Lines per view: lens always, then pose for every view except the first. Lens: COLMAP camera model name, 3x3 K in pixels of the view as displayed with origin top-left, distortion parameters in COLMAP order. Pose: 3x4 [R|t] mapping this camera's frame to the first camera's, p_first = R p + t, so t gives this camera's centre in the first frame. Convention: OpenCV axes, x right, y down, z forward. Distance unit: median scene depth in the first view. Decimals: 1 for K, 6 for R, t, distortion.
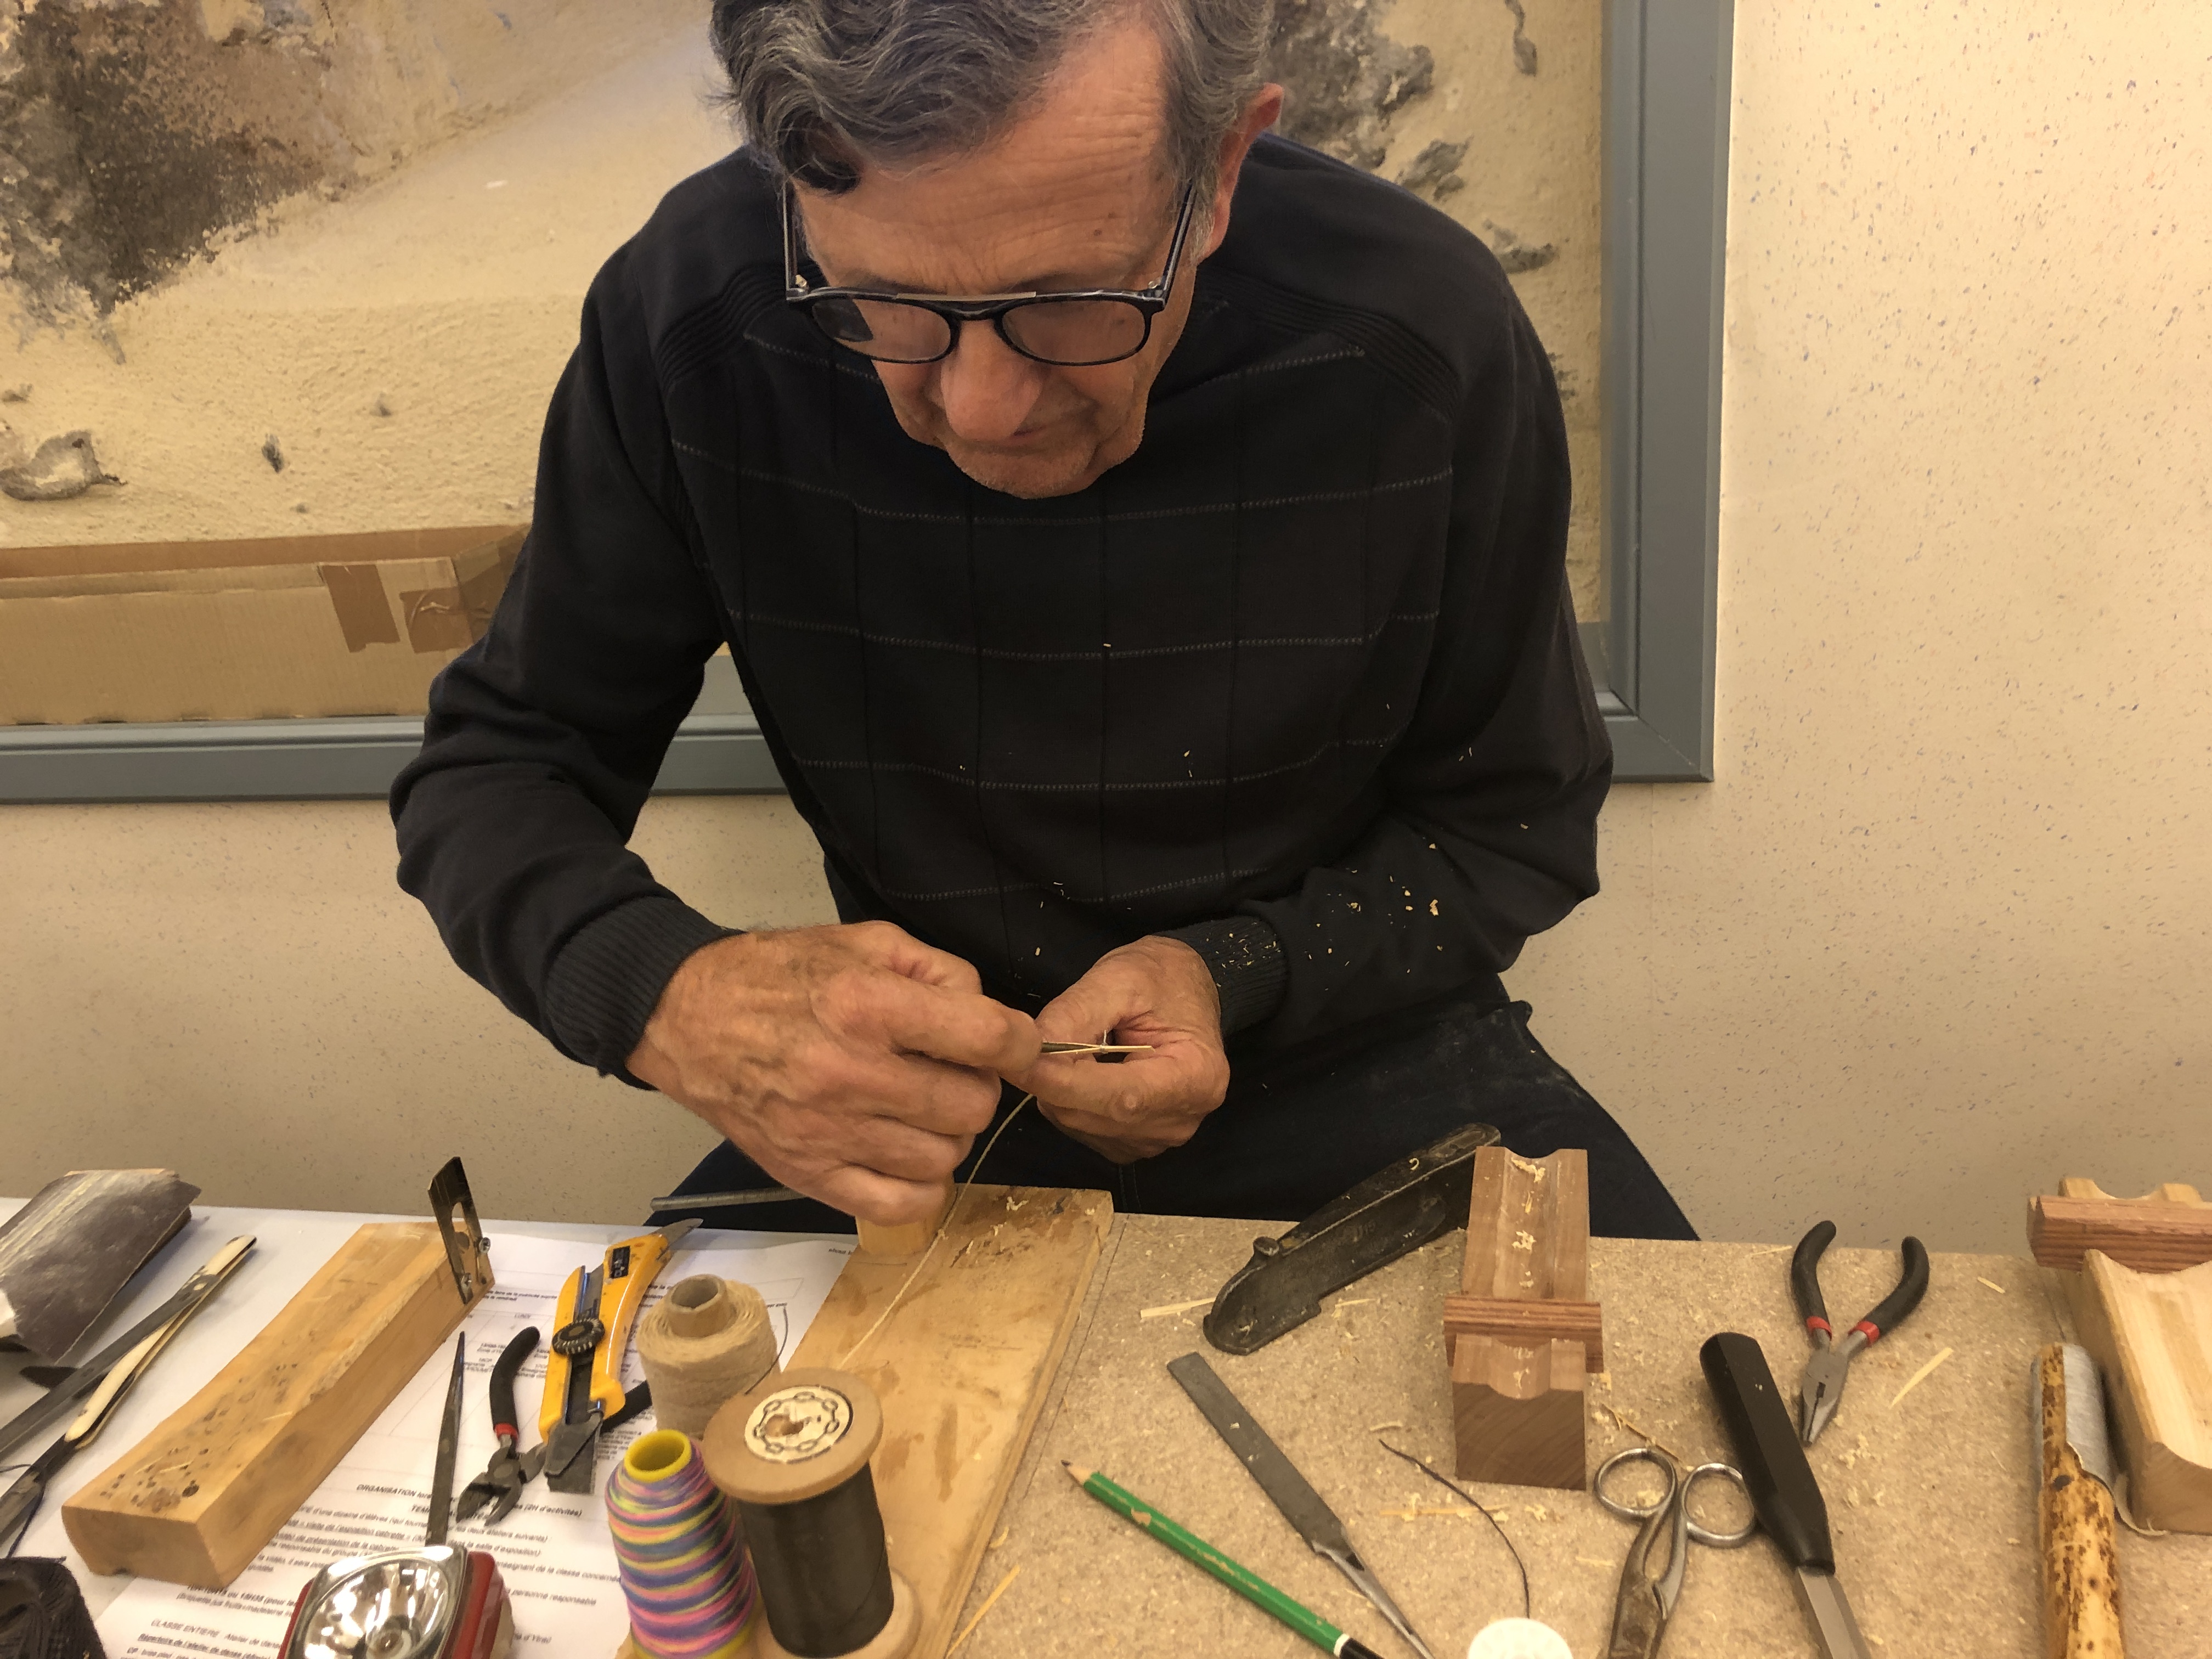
lens RADIAL K [[1843.4, 0, 1106.0], [0, 1843.4, 829.5], [0, 0, 1]] dist [0.004792, -0.017412]
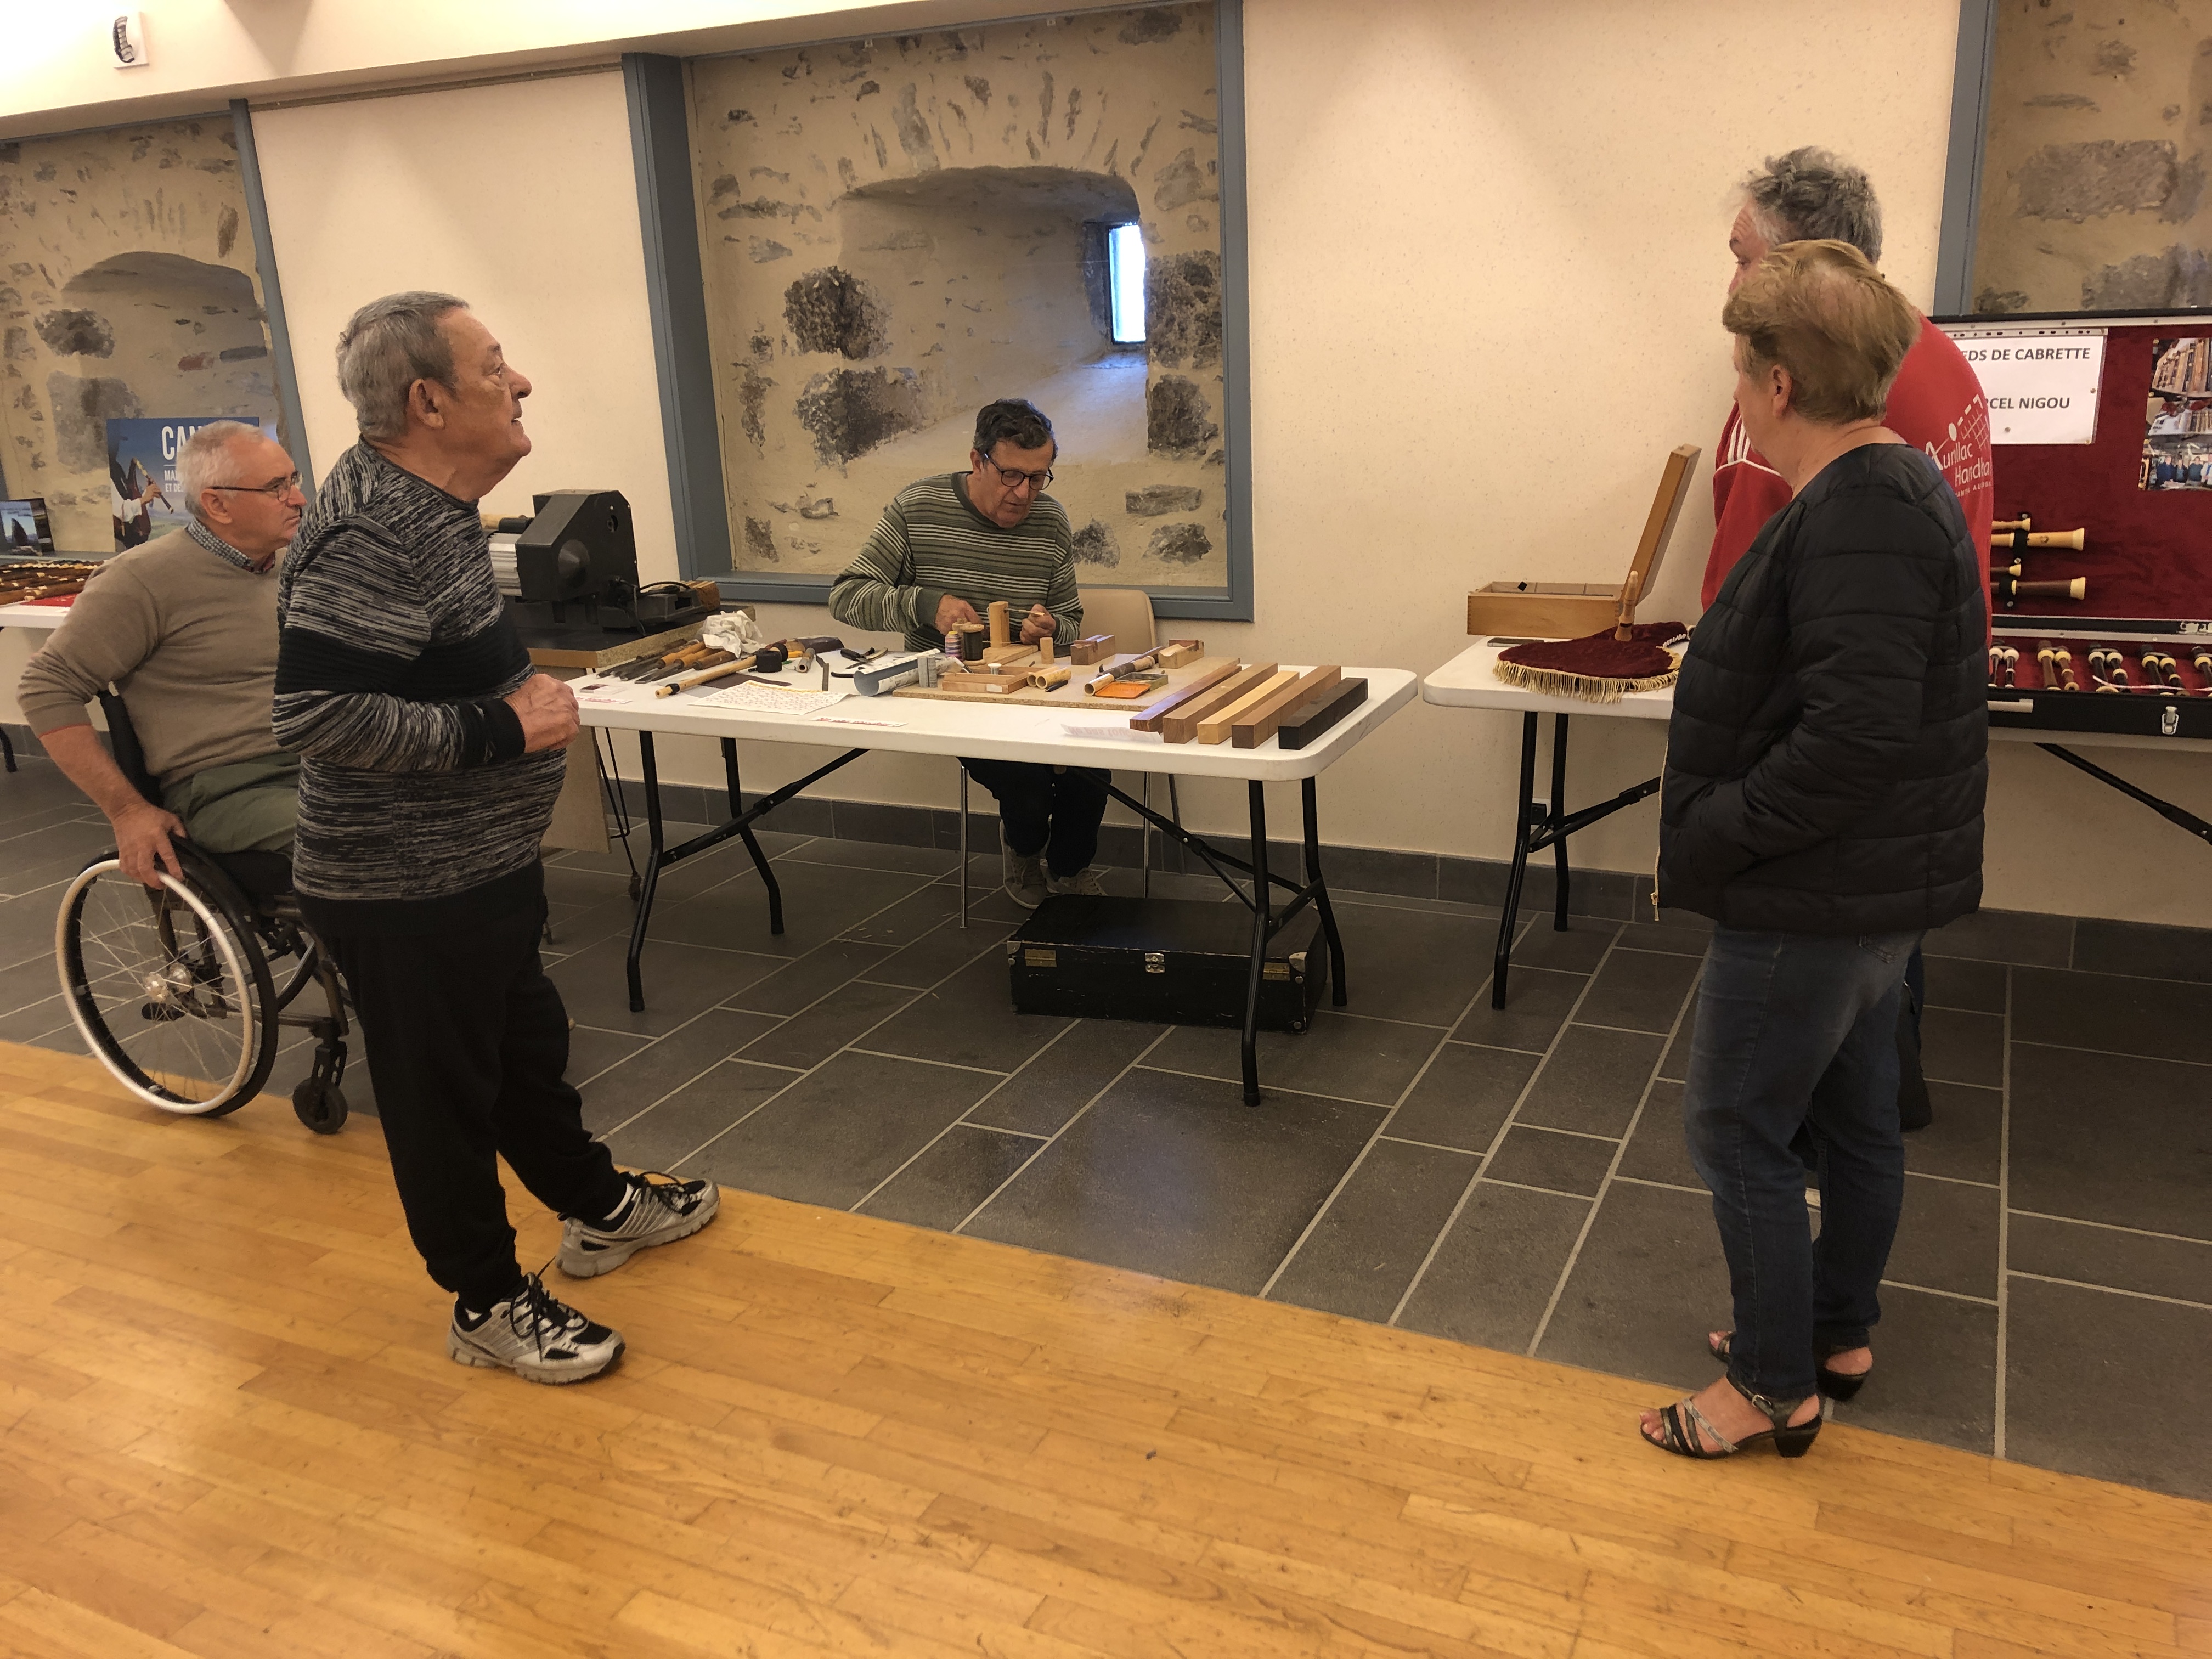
lens RADIAL K [[1818.1, 0, 1111.3], [0, 1818.1, 824.6], [0, 0, 1]] dist [0.010845, -0.022573]
pose [[0.972837, 0.122850, -0.196206, 1.152360], [-0.141546, 0.986341, -0.084244, 1.024280], [0.183177, 0.109728, 0.976937, -3.664711]]
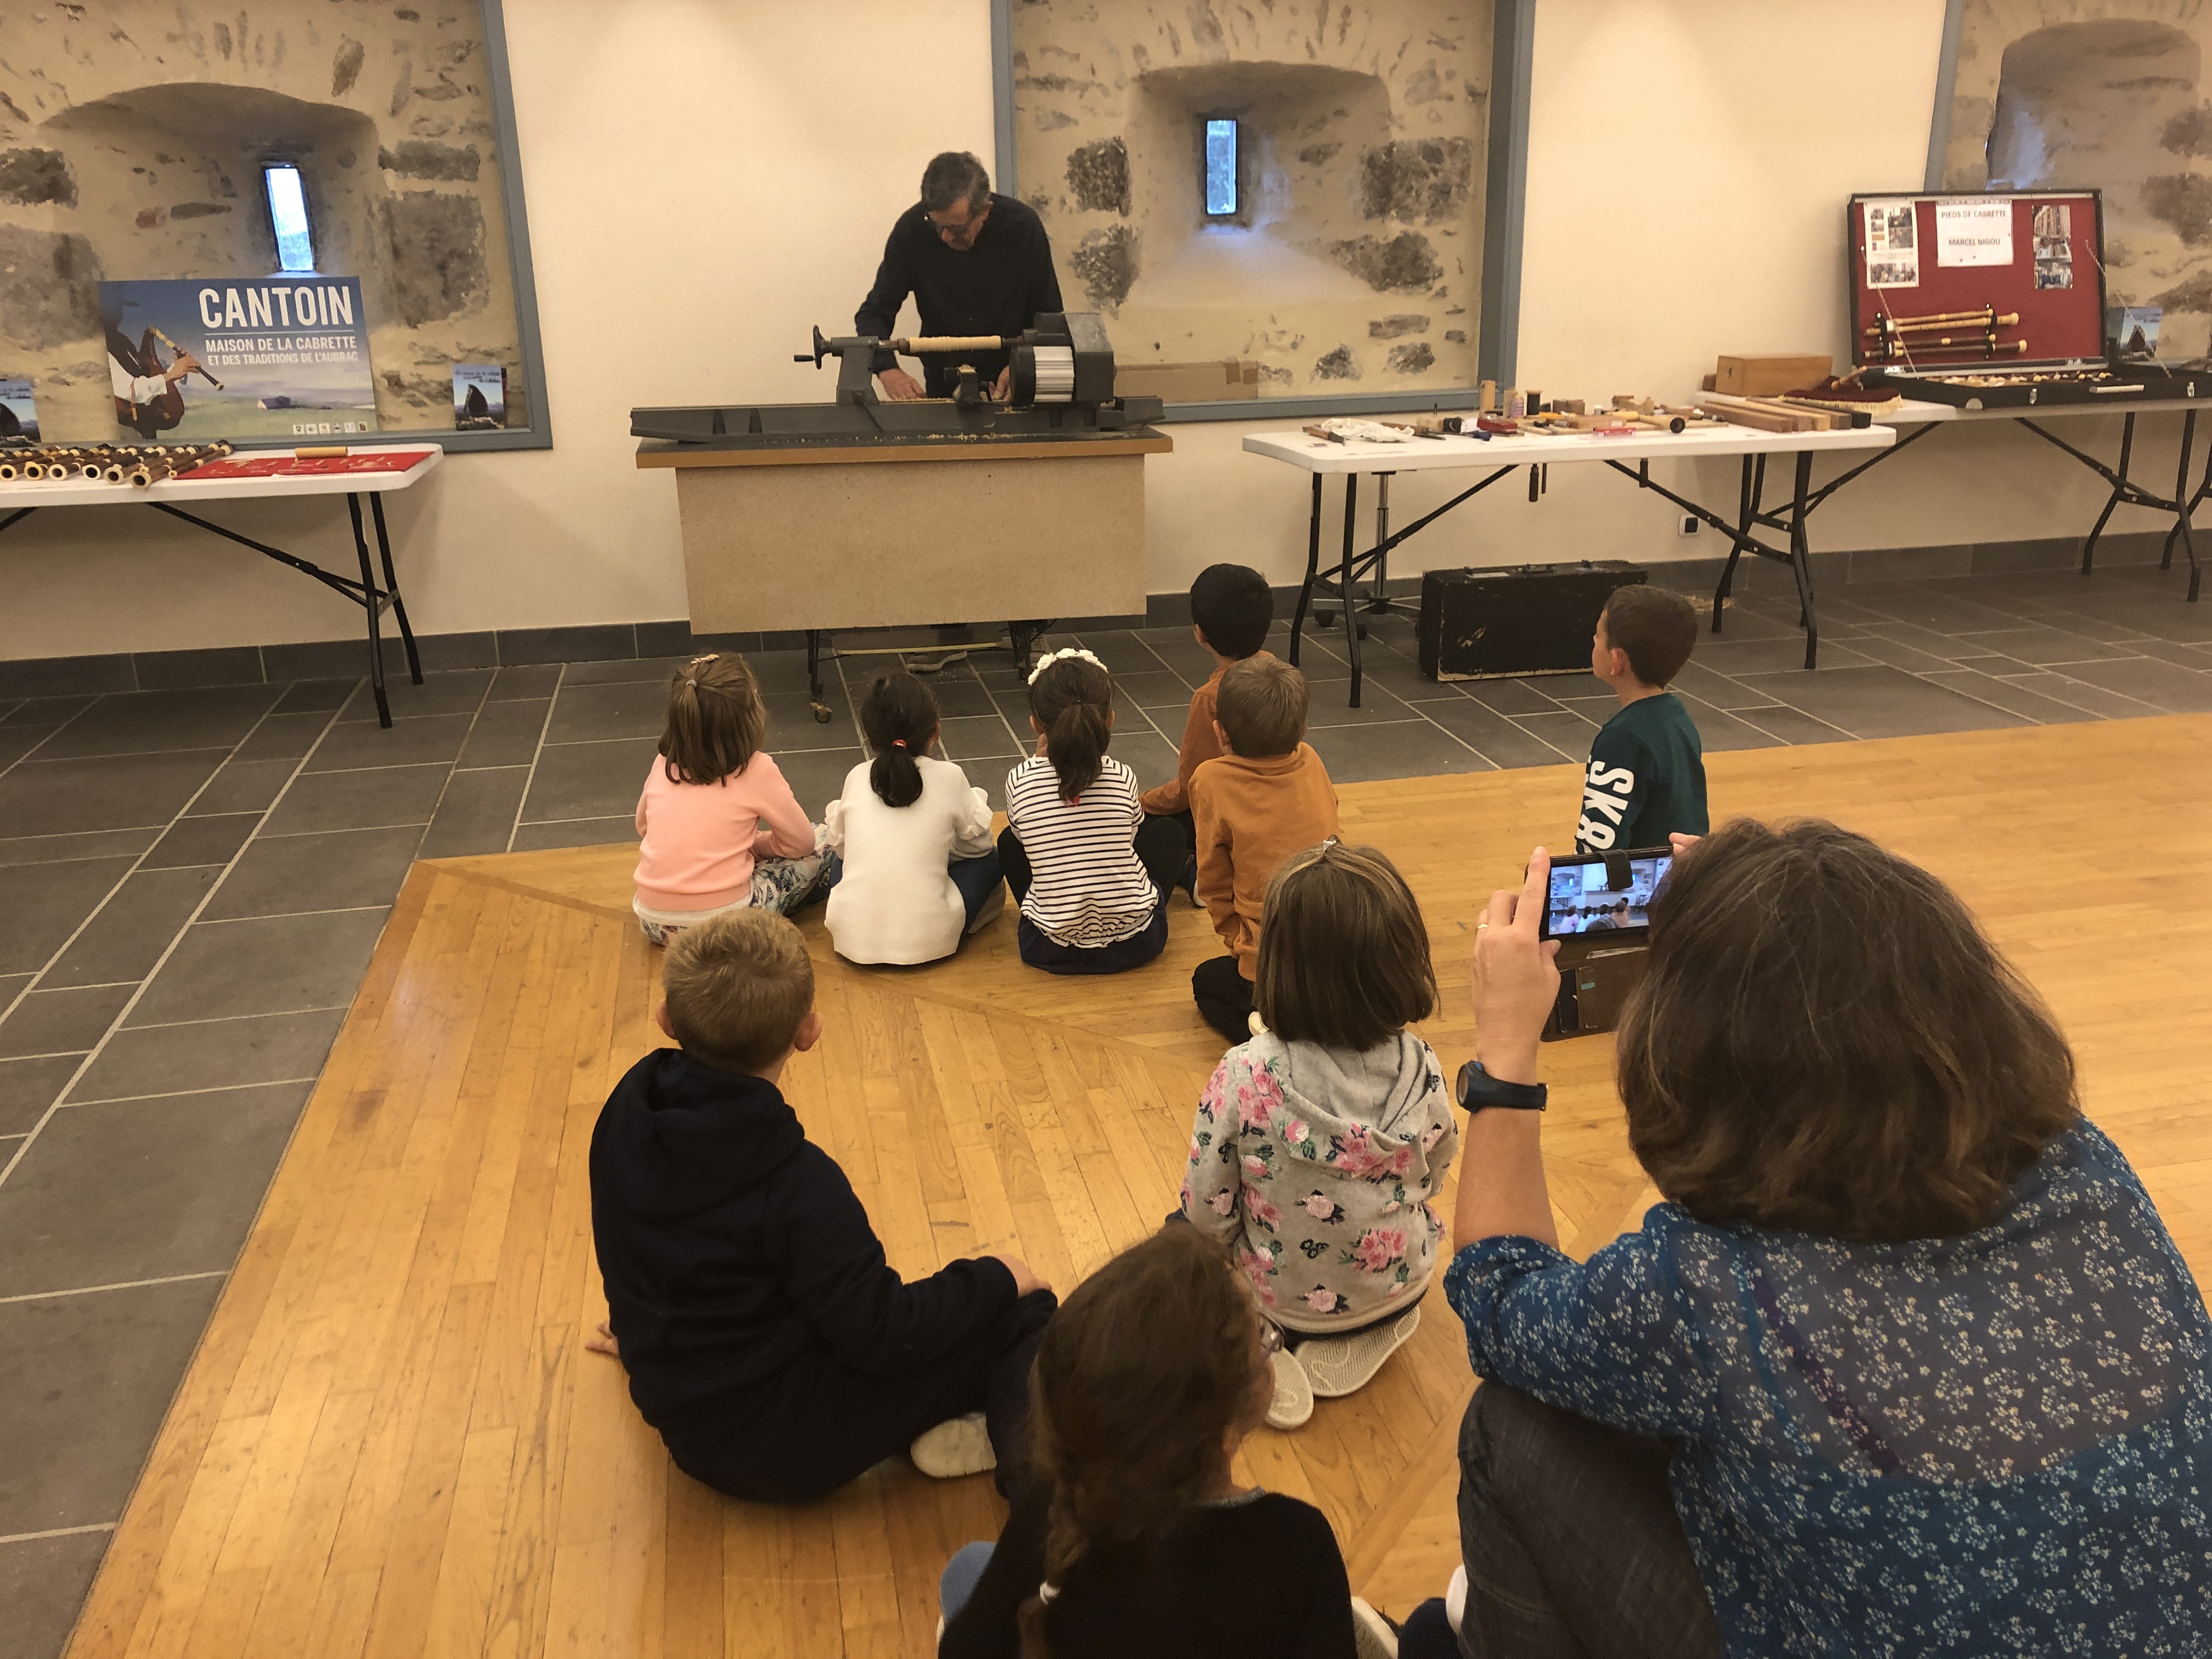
lens RADIAL K [[1818.1, 0, 1111.3], [0, 1818.1, 824.6], [0, 0, 1]] dist [0.010845, -0.022573]
pose [[0.903613, -0.050058, 0.425414, -4.133708], [0.091288, 0.992837, -0.077077, 2.018885], [-0.418509, 0.108483, 0.901711, -4.274695]]
